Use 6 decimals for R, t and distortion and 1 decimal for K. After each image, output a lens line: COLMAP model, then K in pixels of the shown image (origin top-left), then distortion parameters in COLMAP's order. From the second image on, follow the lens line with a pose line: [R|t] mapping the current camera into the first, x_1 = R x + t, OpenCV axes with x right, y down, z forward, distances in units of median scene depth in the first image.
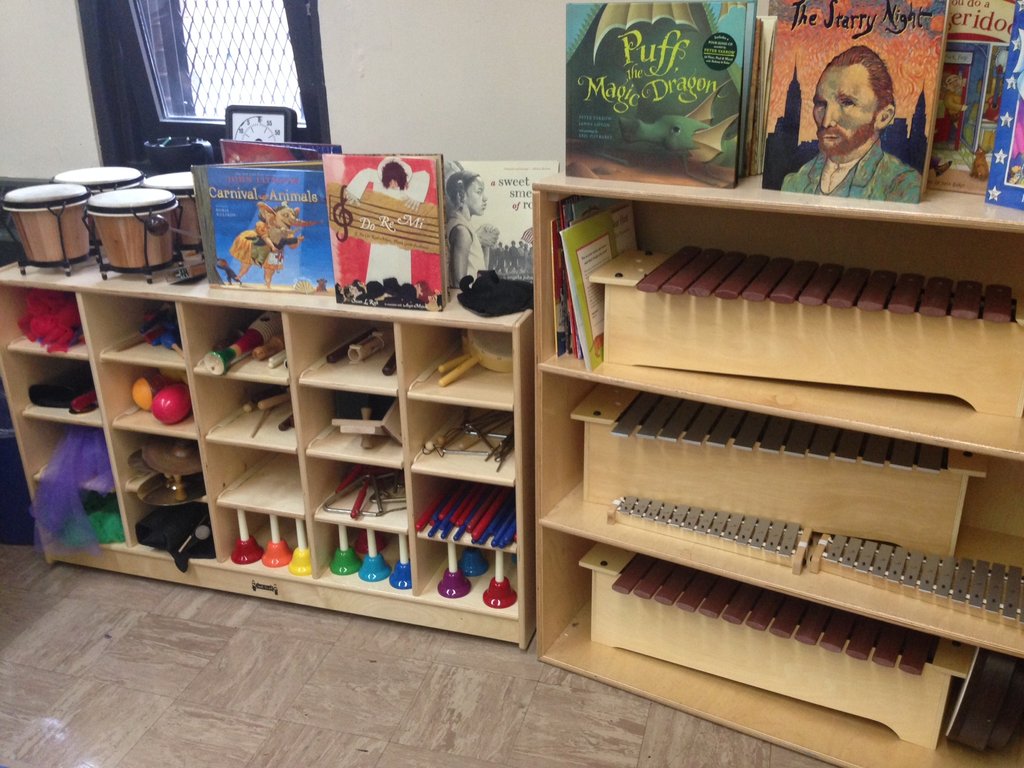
lens RADIAL K [[924.7, 0, 512.0], [0, 924.7, 384.0], [0, 0, 1]] dist [0.092471, -0.129474]
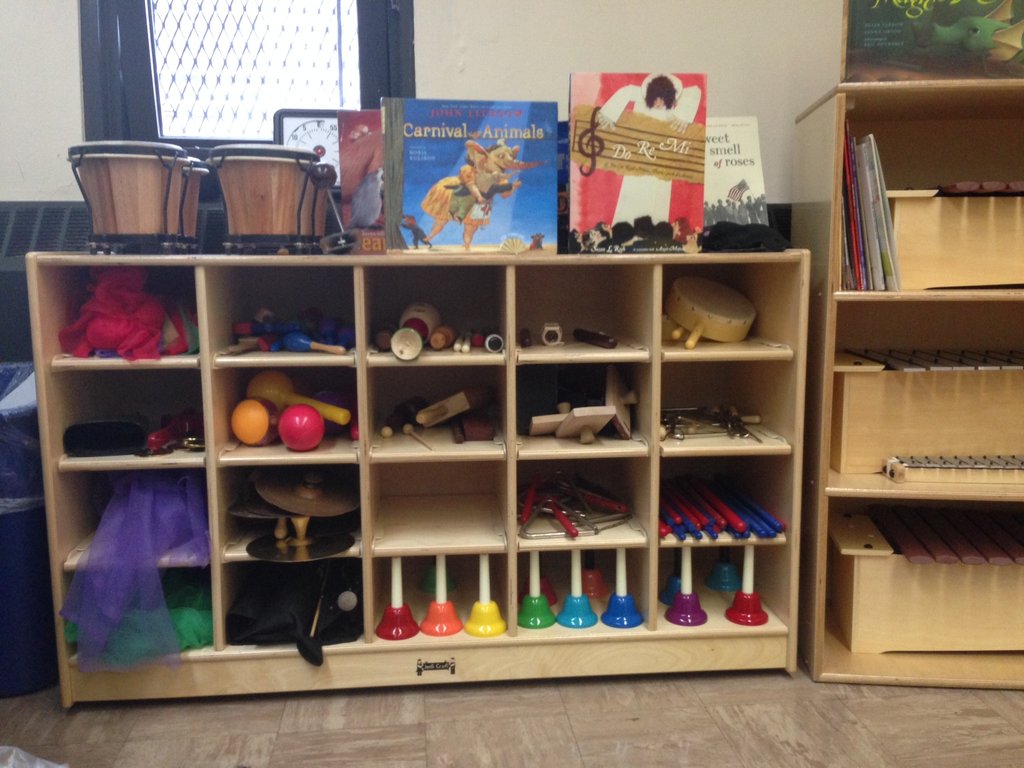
lens RADIAL K [[924.7, 0, 512.0], [0, 924.7, 384.0], [0, 0, 1]] dist [0.092471, -0.129474]
pose [[0.926222, -0.044409, 0.374353, -0.553741], [0.137927, 0.964105, -0.226887, 0.206986], [-0.350840, 0.261781, 0.899100, 0.296805]]
